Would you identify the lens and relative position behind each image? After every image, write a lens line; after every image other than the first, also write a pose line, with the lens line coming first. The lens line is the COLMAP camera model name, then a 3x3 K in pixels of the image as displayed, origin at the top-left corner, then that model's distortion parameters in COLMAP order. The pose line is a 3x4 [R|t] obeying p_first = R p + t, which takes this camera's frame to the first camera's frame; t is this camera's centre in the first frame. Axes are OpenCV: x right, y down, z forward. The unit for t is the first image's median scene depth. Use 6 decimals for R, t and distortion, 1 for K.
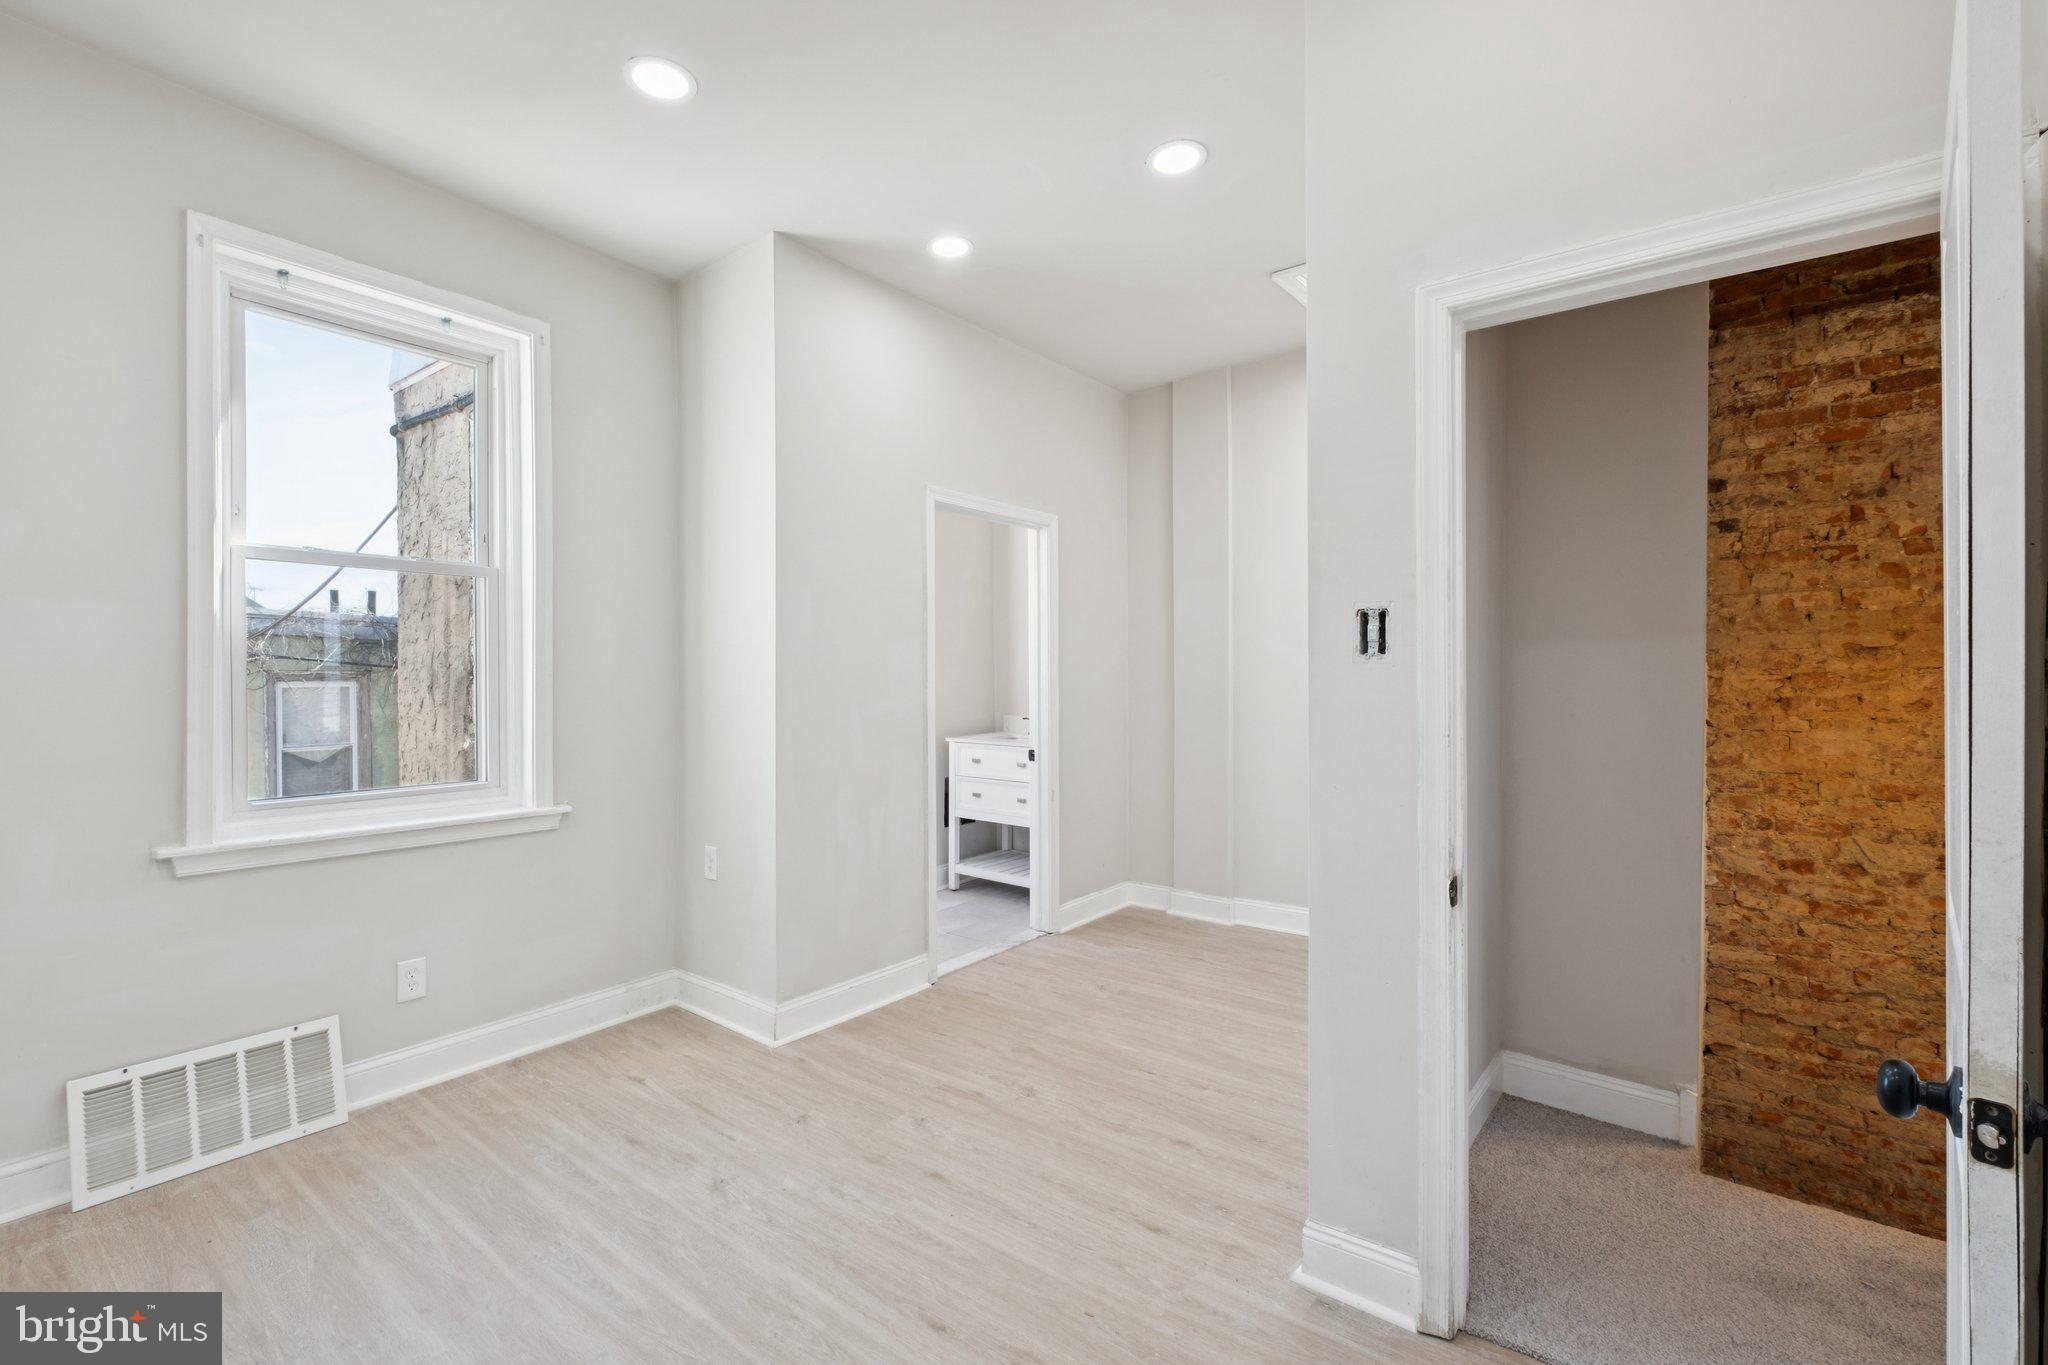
lens RADIAL K [[902.0, 0, 1026.2], [0, 902.0, 675.4], [0, 0, 1]] dist [-0.002446, 0.001741]
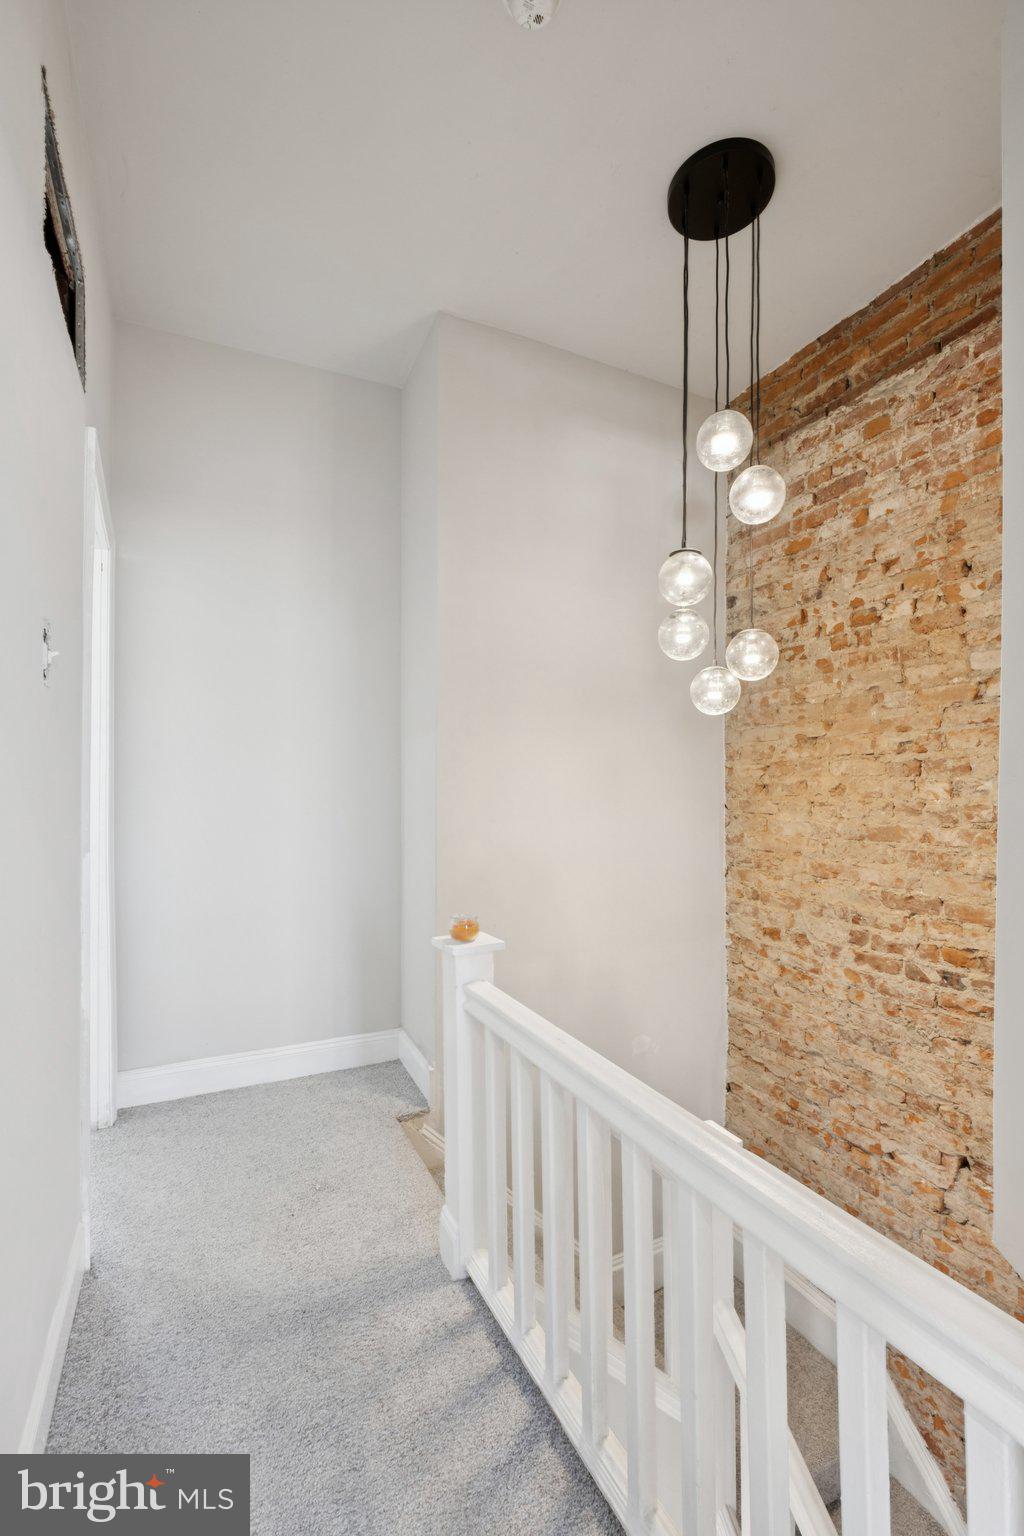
lens RADIAL K [[676.5, 0, 512.9], [0, 676.5, 784.4], [0, 0, 1]] dist [-0.002446, 0.001741]
pose [[0.899505, 0.001776, -0.436907, 0.951072], [-0.000529, 0.999995, 0.002976, 0.023124], [0.436911, -0.002446, 0.899502, 0.100002]]
